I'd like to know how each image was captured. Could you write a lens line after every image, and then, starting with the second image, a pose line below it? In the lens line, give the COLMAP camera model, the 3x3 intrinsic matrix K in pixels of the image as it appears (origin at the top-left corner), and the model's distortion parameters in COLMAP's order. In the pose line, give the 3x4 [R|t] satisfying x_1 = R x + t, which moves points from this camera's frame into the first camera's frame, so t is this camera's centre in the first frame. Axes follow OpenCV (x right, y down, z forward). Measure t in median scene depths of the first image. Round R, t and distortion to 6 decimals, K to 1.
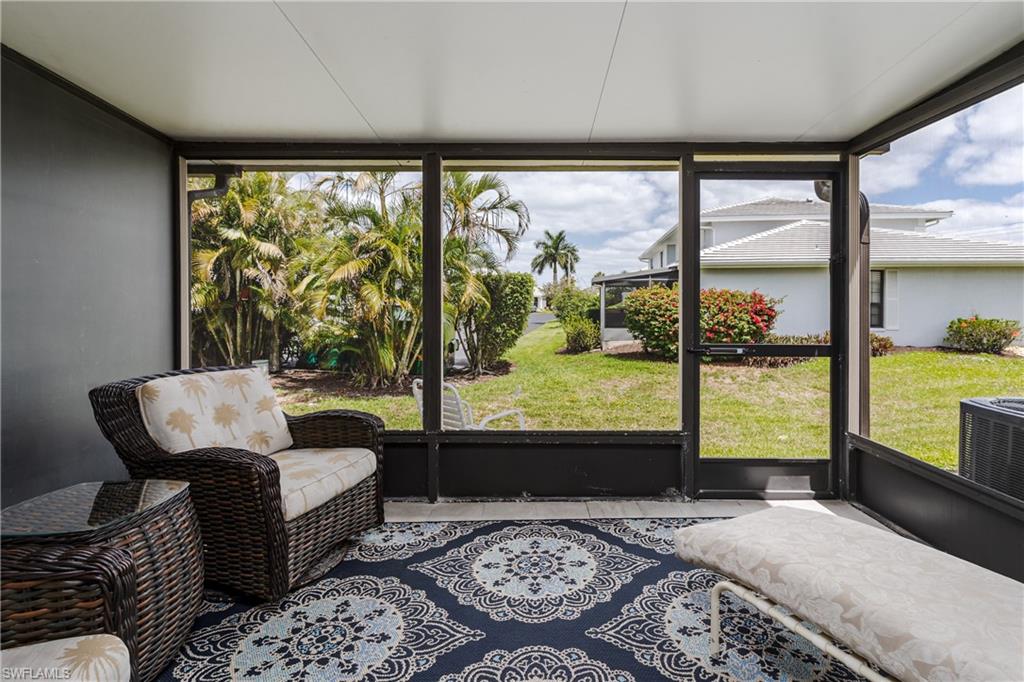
lens RADIAL K [[498.9, 0, 535.2], [0, 498.9, 311.6], [0, 0, 1]] dist [-0.000489, 0.001811]
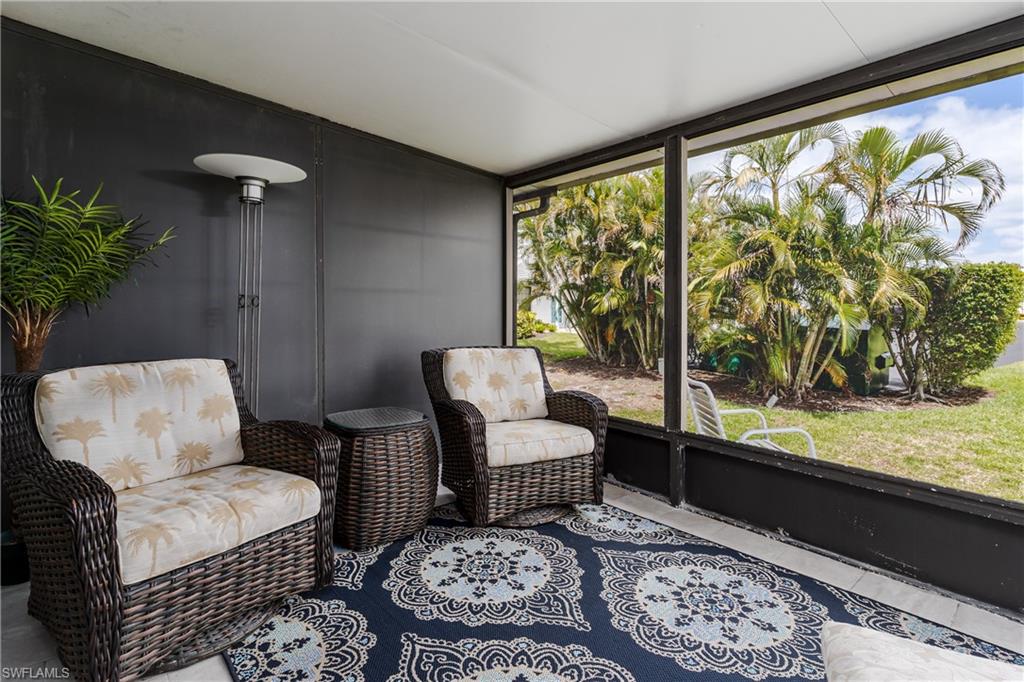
lens RADIAL K [[498.9, 0, 512.2], [0, 498.9, 312.3], [0, 0, 1]] dist [-0.000489, 0.001811]
pose [[0.645941, 0.009581, -0.763327, 0.344191], [-0.017687, 0.999841, -0.002418, 0.026866], [0.763182, 0.015063, 0.646008, 0.166207]]
